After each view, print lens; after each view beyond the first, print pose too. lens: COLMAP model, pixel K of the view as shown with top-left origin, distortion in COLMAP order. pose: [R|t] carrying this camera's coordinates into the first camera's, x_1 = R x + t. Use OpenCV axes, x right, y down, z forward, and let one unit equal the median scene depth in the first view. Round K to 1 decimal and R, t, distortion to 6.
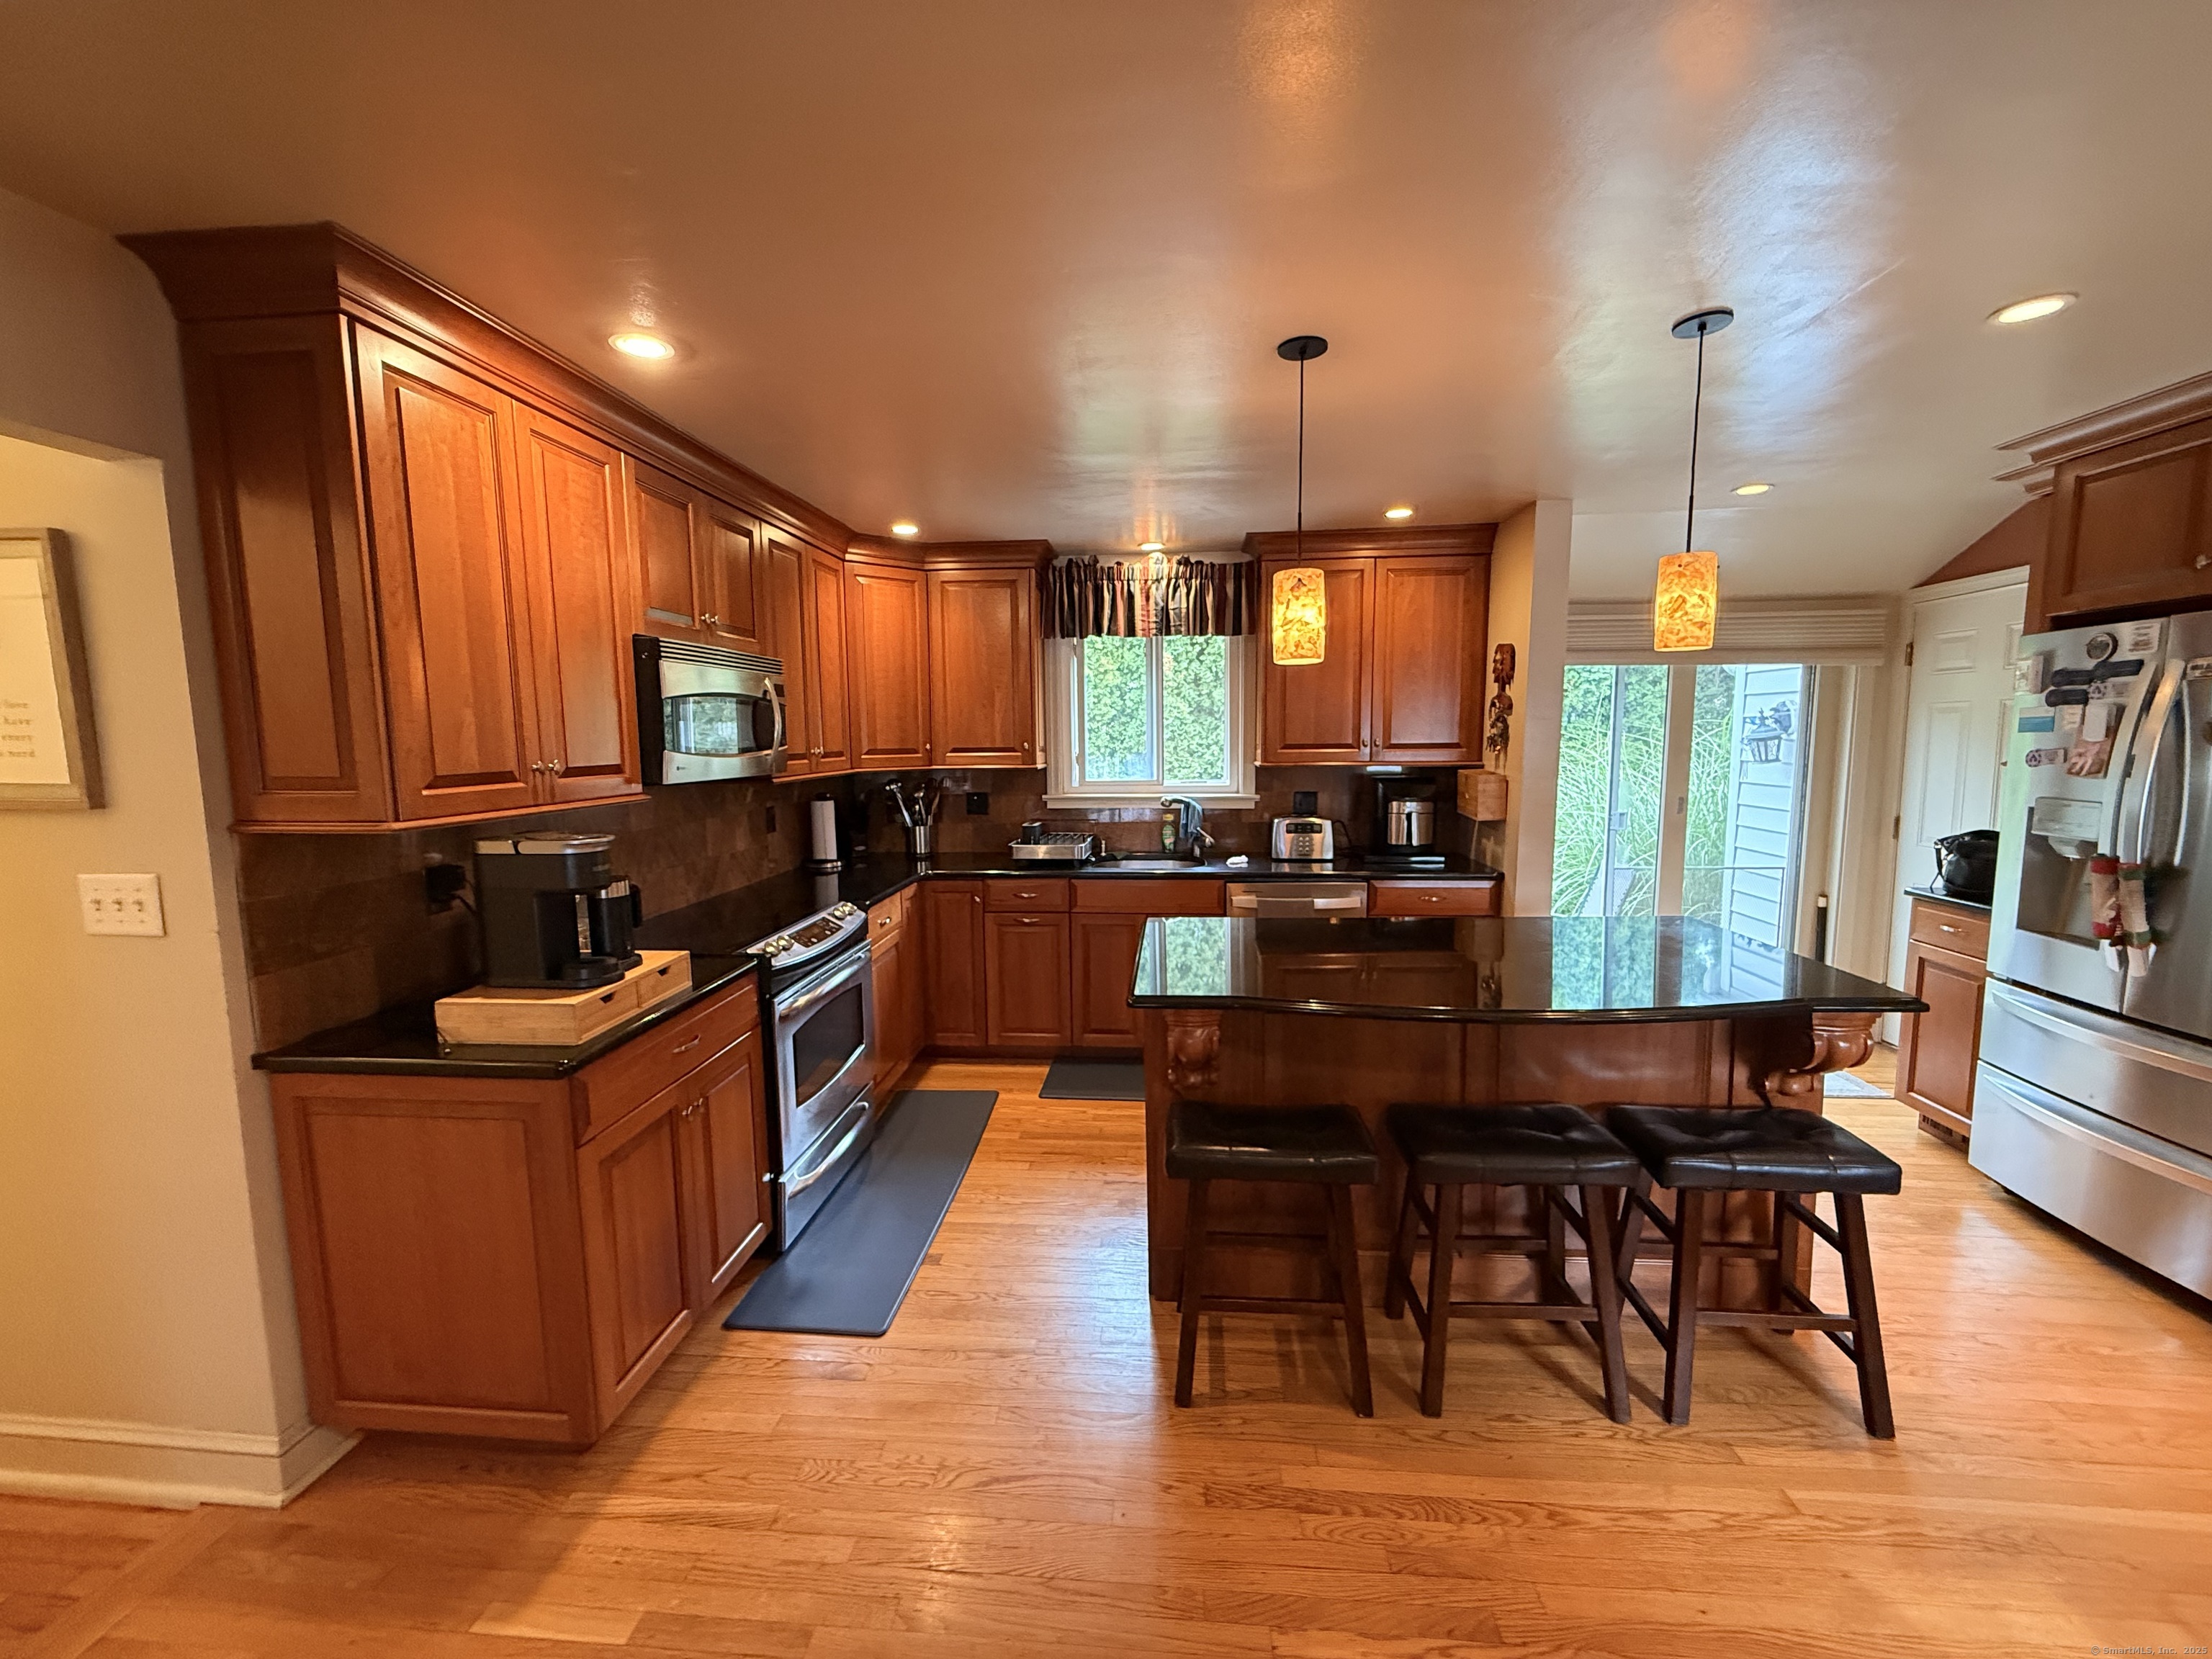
lens RADIAL K [[884.3, 0, 1098.5], [0, 884.3, 829.6], [0, 0, 1]] dist [-0.003486, -0.000617]
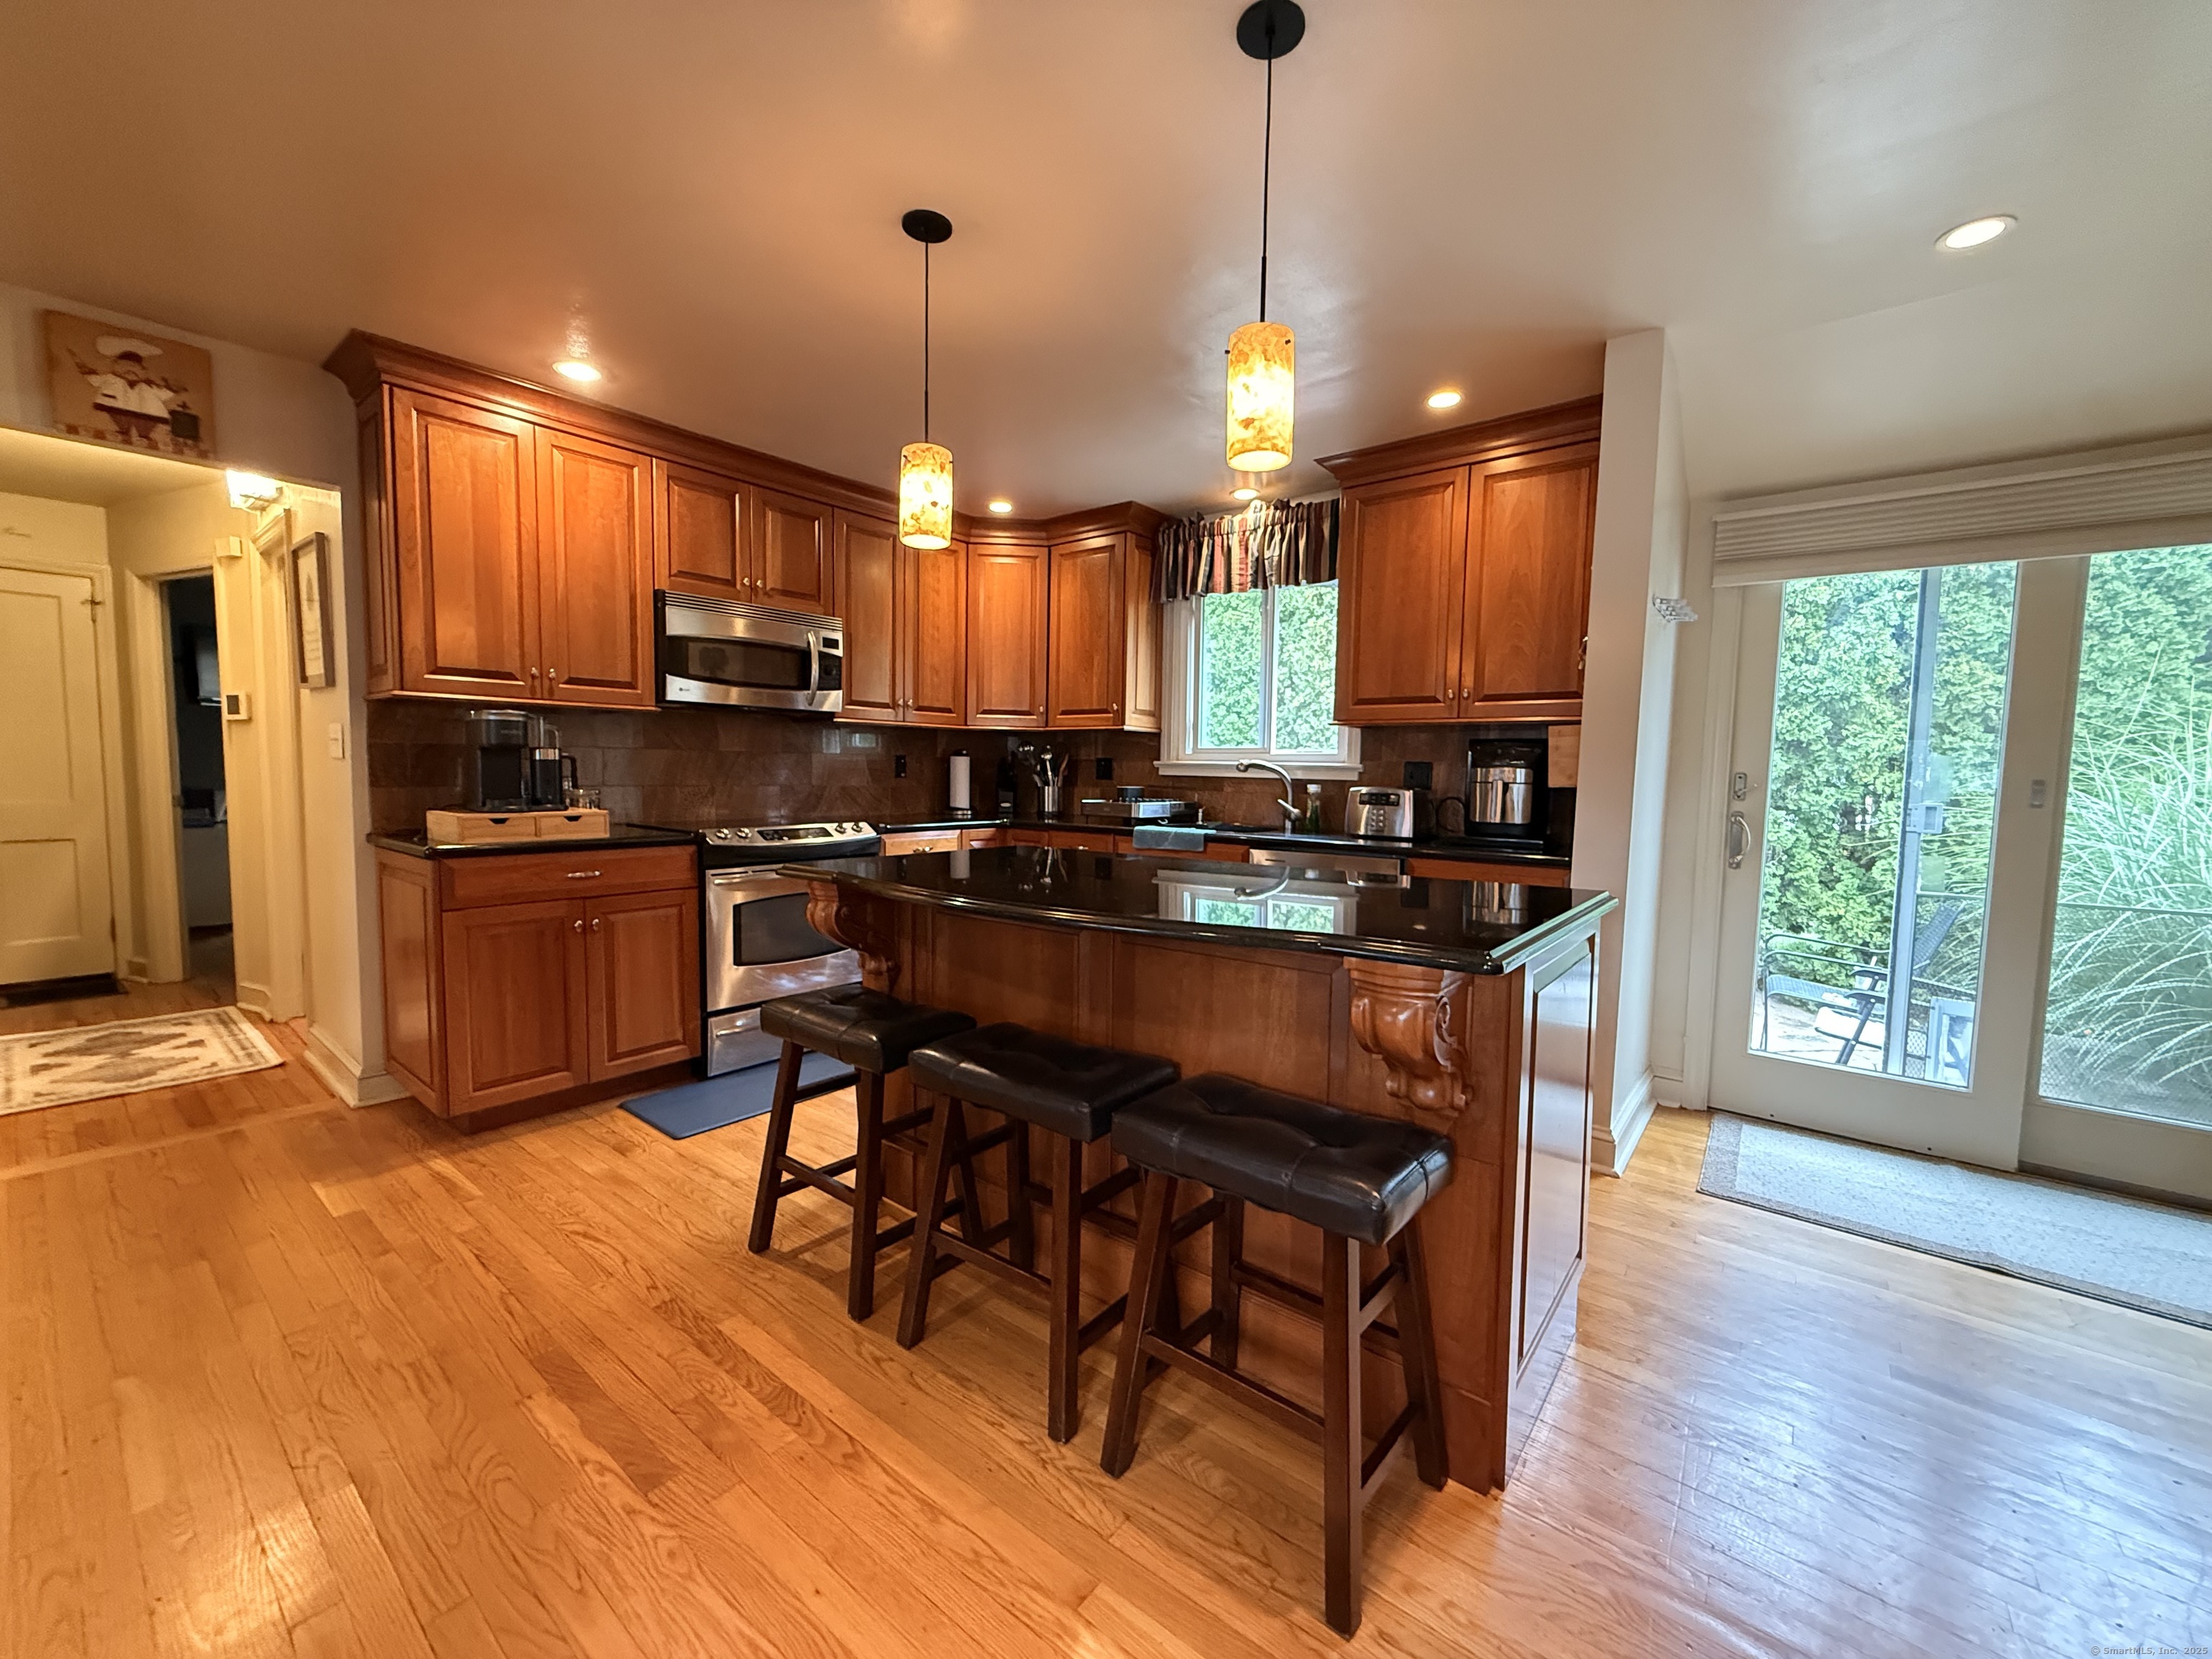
lens RADIAL K [[884.3, 0, 1098.5], [0, 884.3, 829.7], [0, 0, 1]] dist [-0.003486, -0.000617]
pose [[0.830416, 0.064925, -0.553348, 0.472637], [-0.088071, 0.995997, -0.015308, 0.063093], [0.550139, 0.061446, 0.832809, 0.152014]]
